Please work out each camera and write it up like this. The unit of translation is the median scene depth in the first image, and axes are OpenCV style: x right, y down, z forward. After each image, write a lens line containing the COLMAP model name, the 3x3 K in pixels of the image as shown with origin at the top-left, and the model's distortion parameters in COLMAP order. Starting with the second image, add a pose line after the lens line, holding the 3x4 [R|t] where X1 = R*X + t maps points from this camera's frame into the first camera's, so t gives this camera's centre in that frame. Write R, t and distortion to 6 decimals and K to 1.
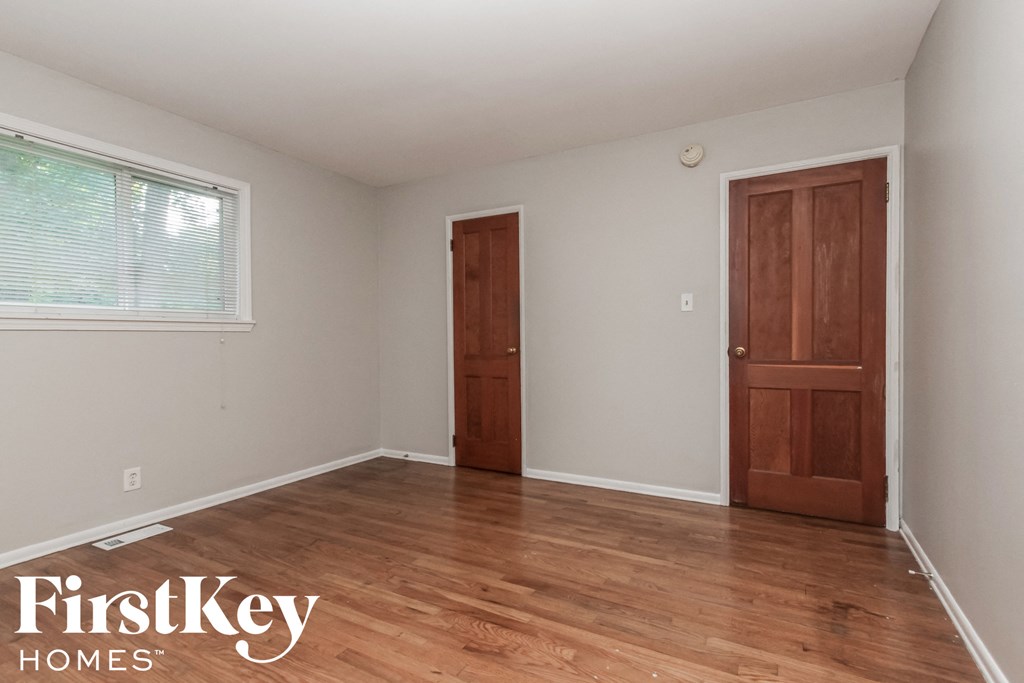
lens RADIAL K [[480.0, 0, 539.6], [0, 480.0, 348.0], [0, 0, 1]] dist [0.000959, 0.000167]
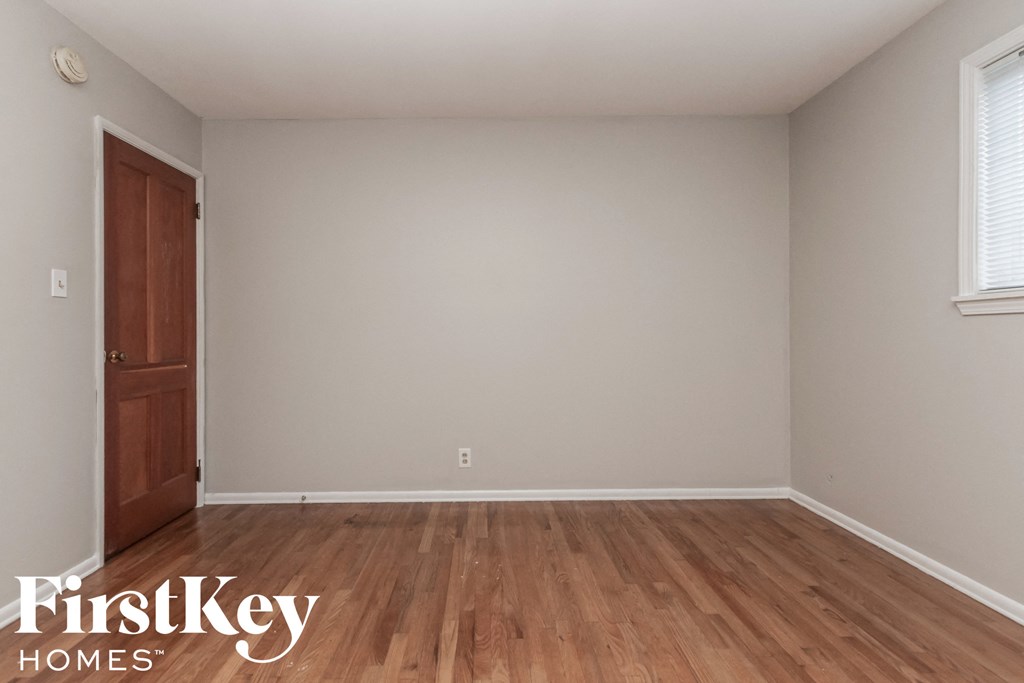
lens RADIAL K [[514.0, 0, 487.2], [0, 514.0, 335.2], [0, 0, 1]] dist [-0.000073, -0.001008]
pose [[-0.460970, 0.009574, 0.887364, -0.701872], [0.025793, 0.999664, 0.002614, -0.014741], [-0.887041, 0.024093, -0.461062, 0.991585]]
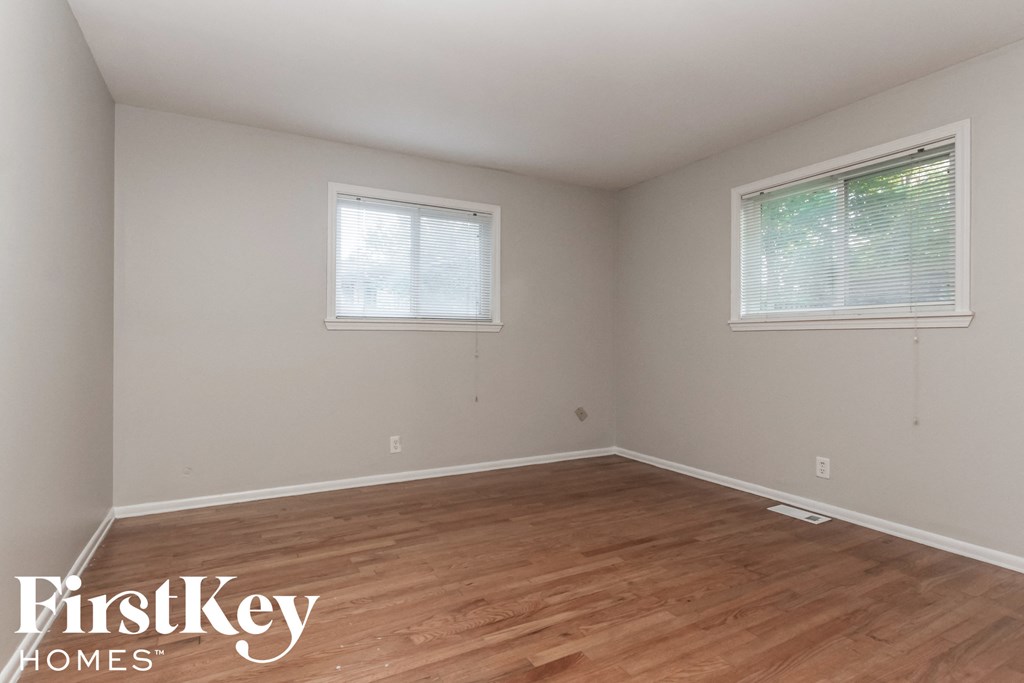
lens RADIAL K [[514.0, 0, 481.2], [0, 514.0, 337.6], [0, 0, 1]] dist [-0.000073, -0.001008]
pose [[-0.589161, 0.005806, -0.807995, 0.556304], [-0.011539, 0.999812, 0.015598, -0.027546], [0.807933, 0.018513, -0.588983, 1.107500]]
